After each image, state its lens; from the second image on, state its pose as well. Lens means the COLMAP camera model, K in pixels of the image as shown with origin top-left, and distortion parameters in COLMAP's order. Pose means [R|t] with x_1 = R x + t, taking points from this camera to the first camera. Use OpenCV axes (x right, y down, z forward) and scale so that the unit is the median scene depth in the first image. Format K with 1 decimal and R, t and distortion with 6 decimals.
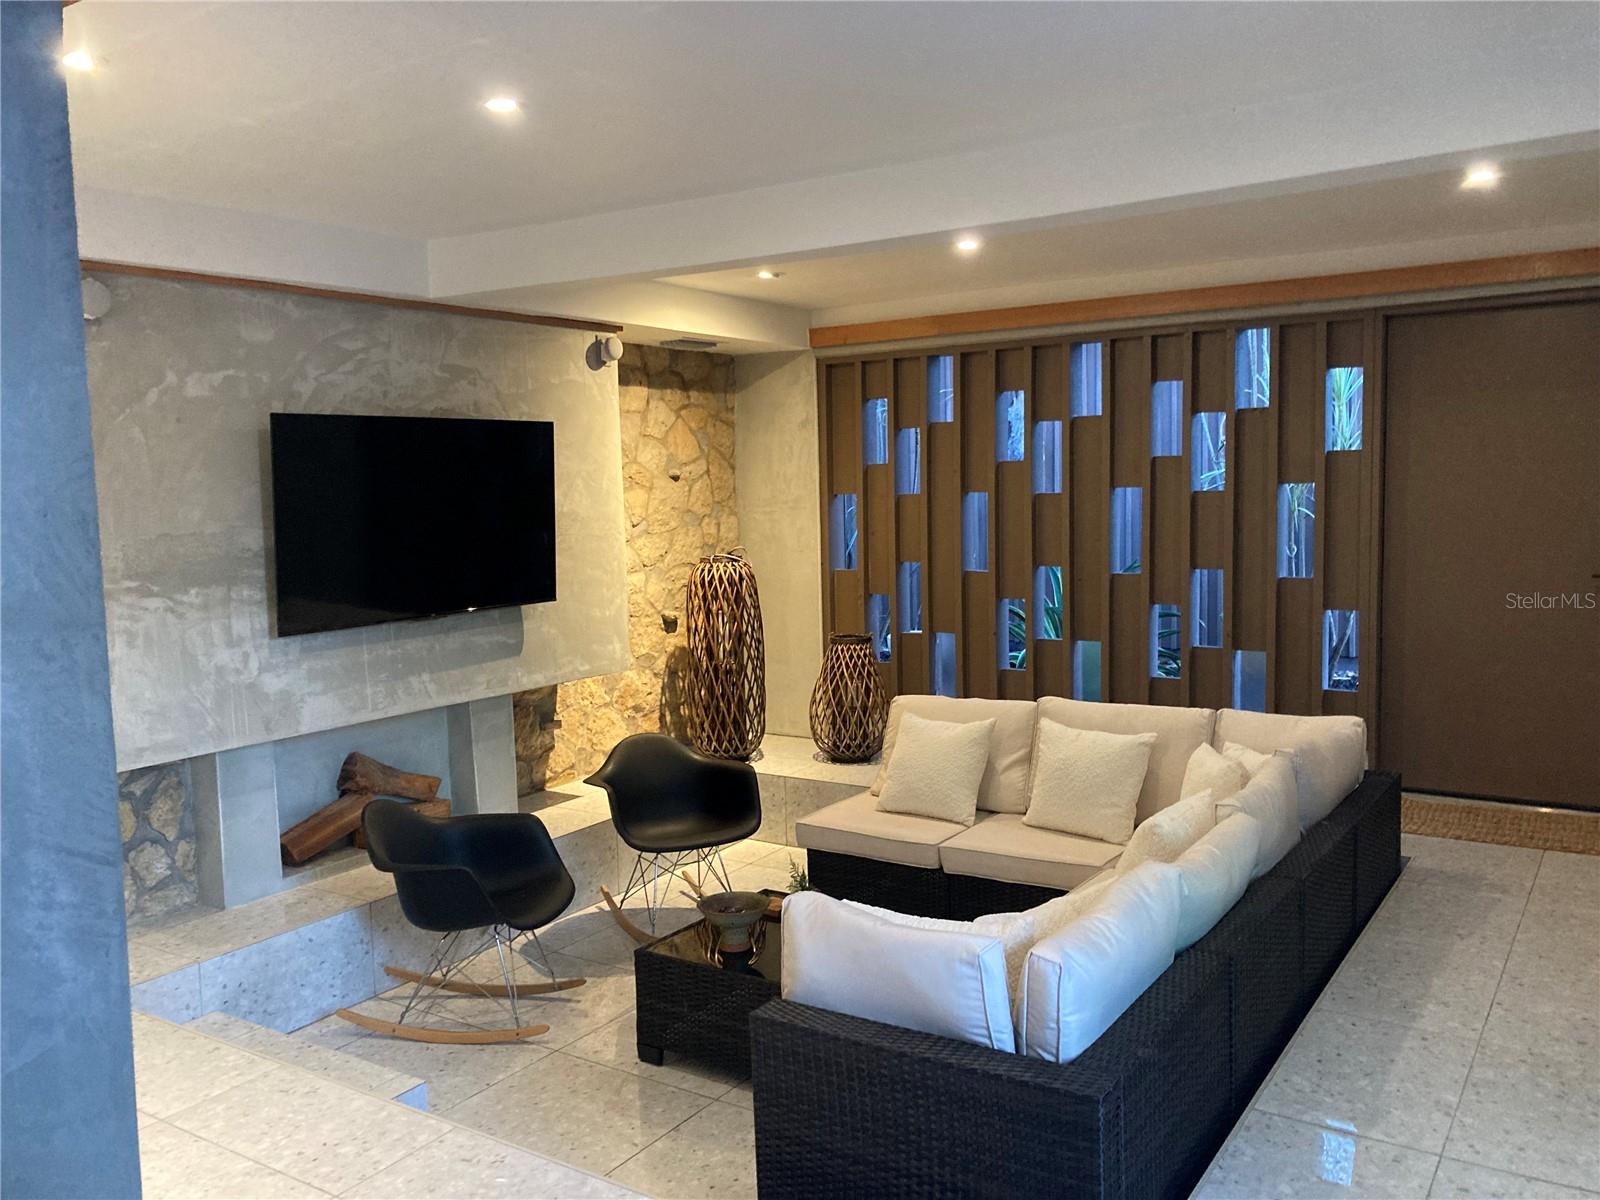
lens RADIAL K [[1335.4, 0, 802.7], [0, 1335.4, 592.5], [0, 0, 1]] dist [0.063899, -0.099813]
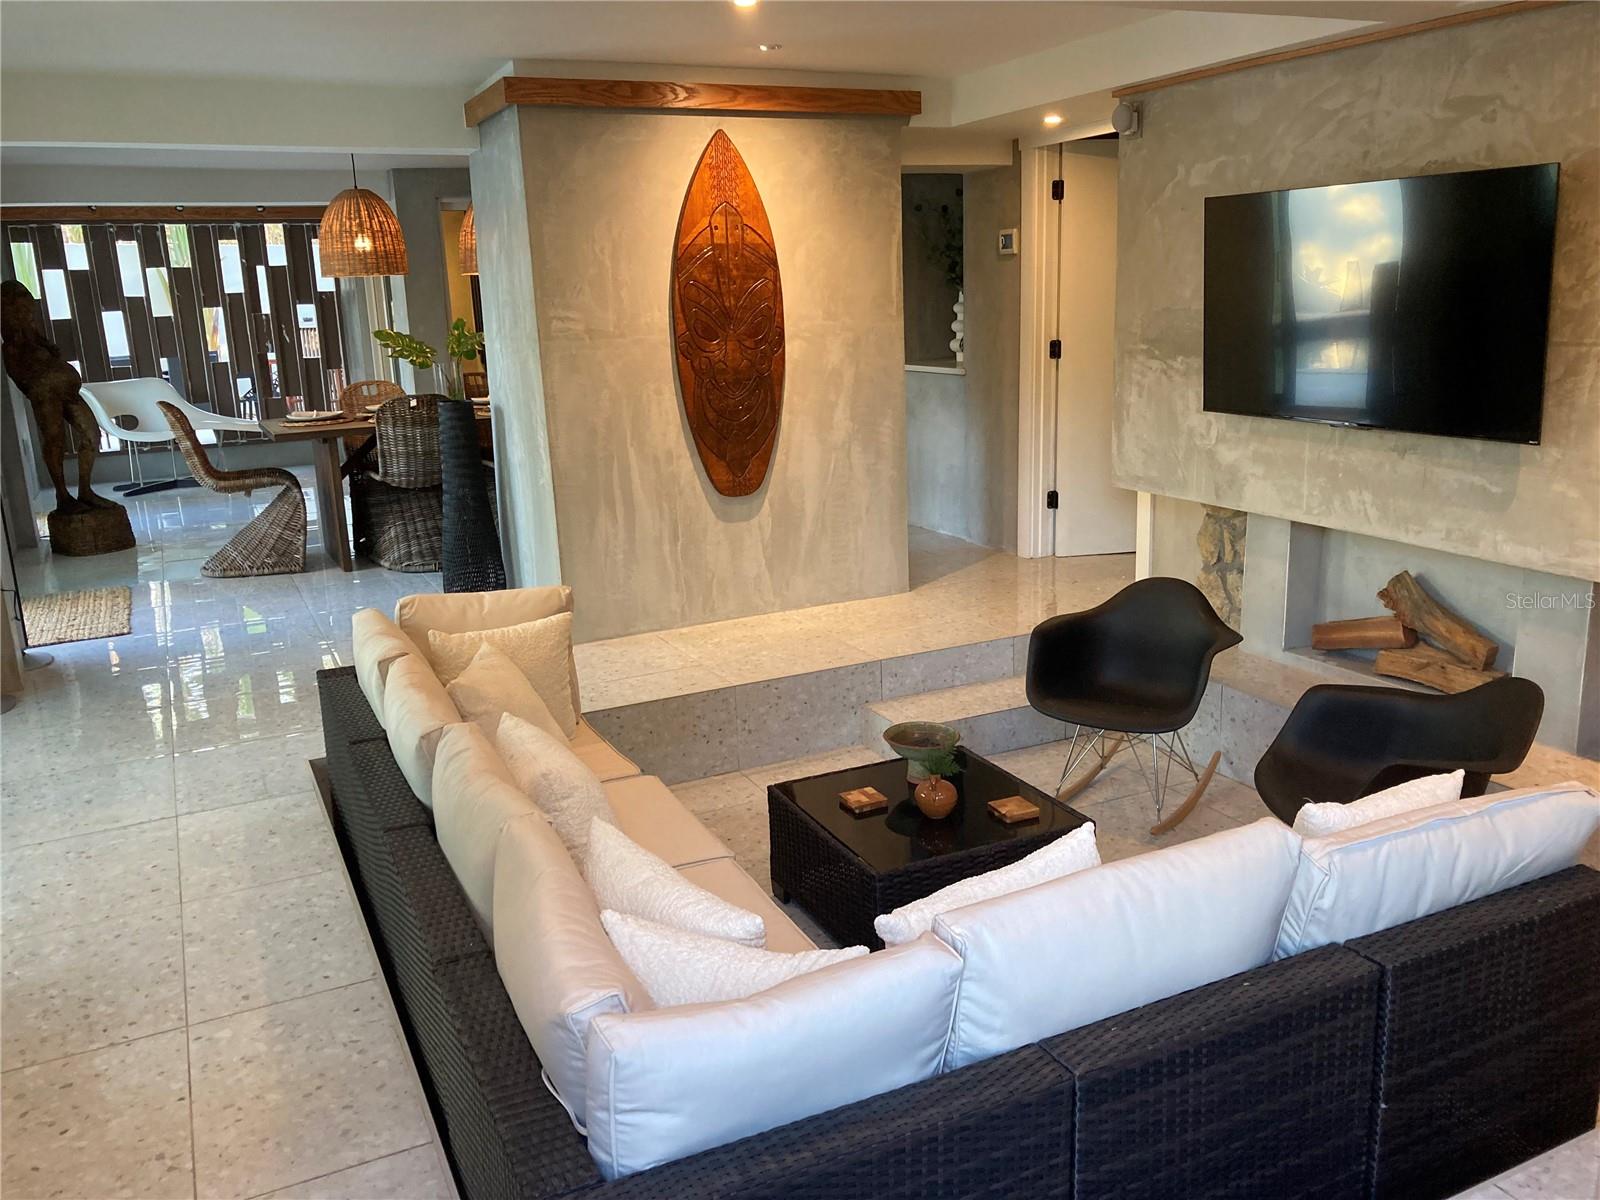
lens RADIAL K [[1300.0, 0, 800.0], [0, 1300.0, 600.0], [0, 0, 1]] dist [0.004510, -0.002700]
pose [[-0.517826, 0.243797, -0.820012, 0.875050], [-0.029445, 0.952886, 0.301896, -0.165902], [0.854979, 0.180475, -0.486251, 1.619980]]
